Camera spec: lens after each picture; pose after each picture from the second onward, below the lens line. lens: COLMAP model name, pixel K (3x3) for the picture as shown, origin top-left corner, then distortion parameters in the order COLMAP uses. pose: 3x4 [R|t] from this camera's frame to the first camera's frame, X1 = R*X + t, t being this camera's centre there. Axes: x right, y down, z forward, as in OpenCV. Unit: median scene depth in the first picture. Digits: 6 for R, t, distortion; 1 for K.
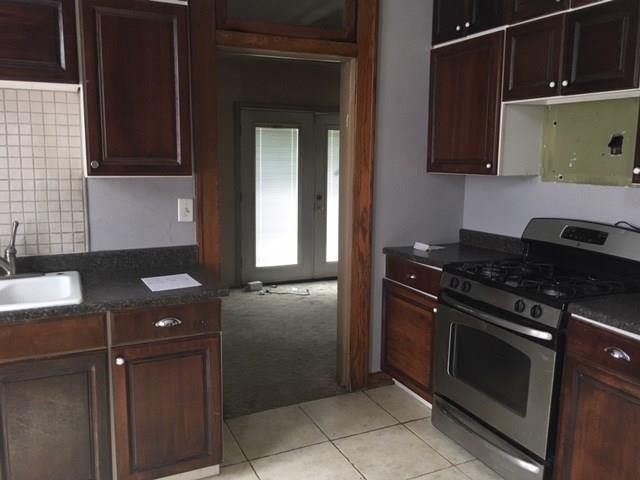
lens RADIAL K [[544.7, 0, 319.4], [0, 544.7, 239.8], [0, 0, 1]] dist [0.011372, 0.002593]
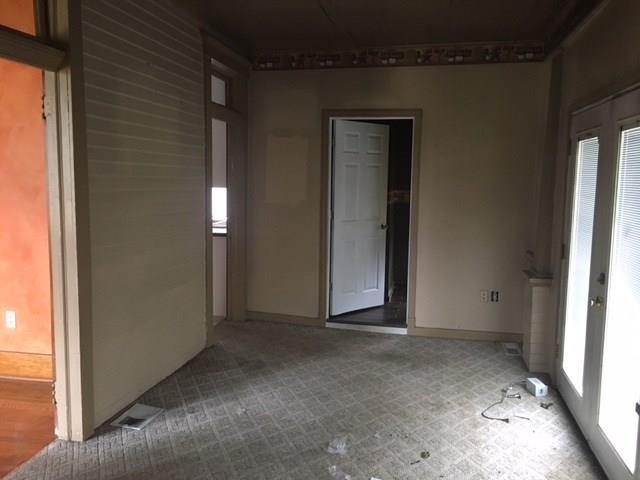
lens RADIAL K [[544.7, 0, 319.5], [0, 544.7, 239.7], [0, 0, 1]] dist [0.011372, 0.002593]
pose [[-0.592894, 0.075230, -0.801759, 0.599856], [-0.145569, 0.969212, 0.198590, -0.195785], [0.792014, 0.234455, -0.563689, 1.227345]]
